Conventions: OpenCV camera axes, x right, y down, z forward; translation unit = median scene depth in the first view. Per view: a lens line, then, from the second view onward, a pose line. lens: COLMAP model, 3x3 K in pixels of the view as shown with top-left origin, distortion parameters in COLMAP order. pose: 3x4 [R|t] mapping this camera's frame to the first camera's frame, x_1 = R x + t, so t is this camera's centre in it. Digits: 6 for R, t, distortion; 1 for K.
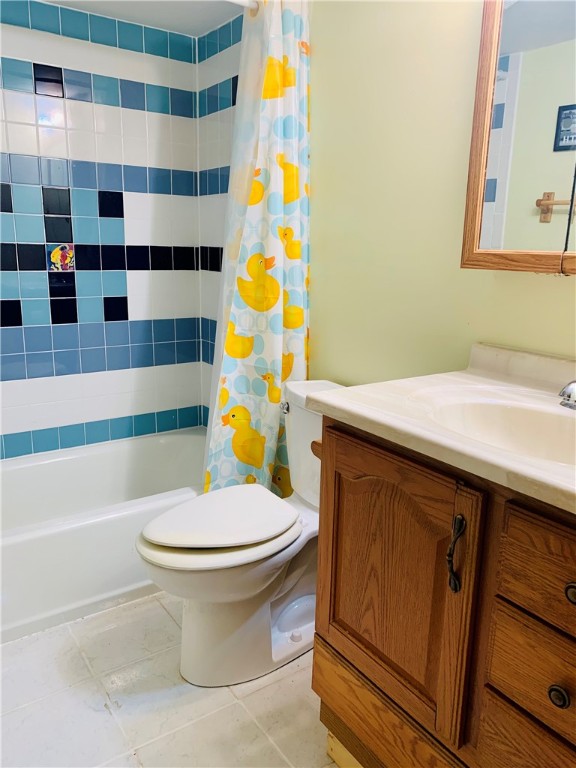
lens RADIAL K [[584.1, 0, 285.3], [0, 584.1, 386.2], [0, 0, 1]] dist [0.054673, -0.061201]
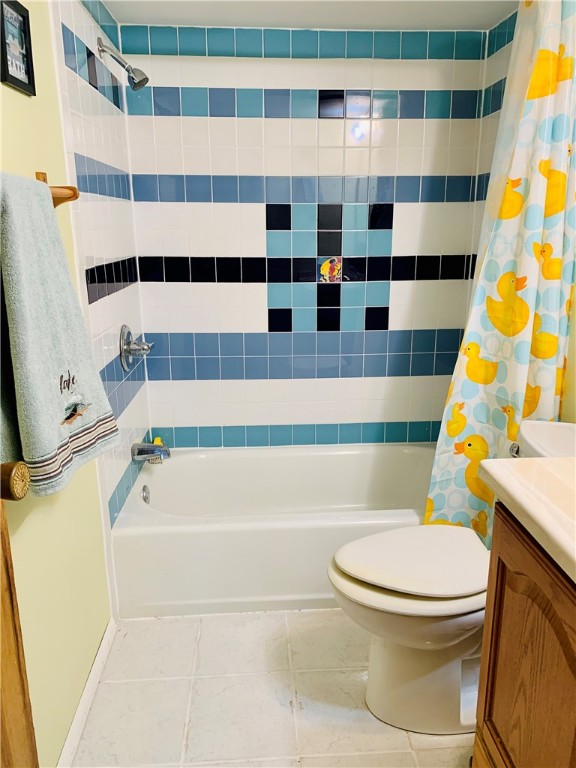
lens RADIAL K [[584.1, 0, 293.0], [0, 584.1, 382.6], [0, 0, 1]] dist [0.054673, -0.061201]
pose [[0.858204, 0.106996, -0.502034, 0.133423], [-0.093962, 0.994254, 0.051277, -0.071113], [0.504636, 0.003166, 0.863326, 0.055774]]
